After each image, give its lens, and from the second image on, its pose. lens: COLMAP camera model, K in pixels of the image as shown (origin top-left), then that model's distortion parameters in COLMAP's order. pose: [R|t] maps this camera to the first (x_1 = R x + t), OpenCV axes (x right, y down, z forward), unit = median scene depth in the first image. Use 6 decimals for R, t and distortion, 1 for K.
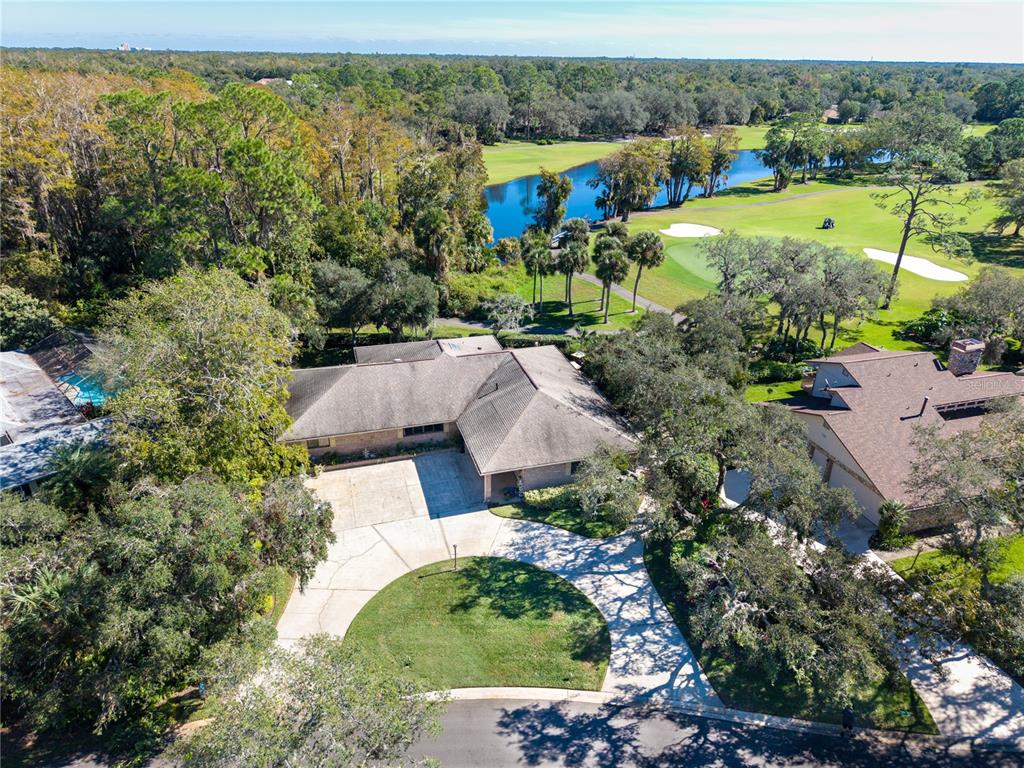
lens RADIAL K [[663.3, 0, 510.6], [0, 663.3, 386.4], [0, 0, 1]] dist [0.002057, -0.004287]
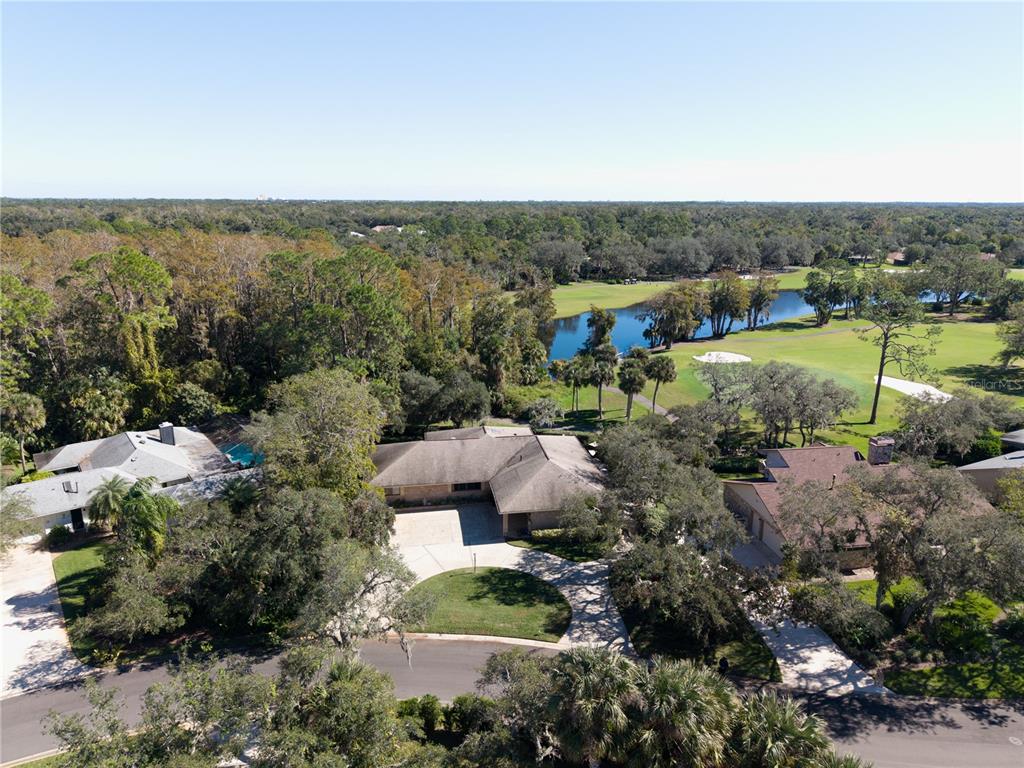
lens RADIAL K [[663.3, 0, 510.6], [0, 663.3, 386.4], [0, 0, 1]] dist [0.002057, -0.004287]
pose [[0.990908, 0.025055, -0.132187, 0.088784], [-0.049710, 0.981165, -0.186665, 0.073091], [0.125020, 0.191538, 0.973490, -0.244384]]
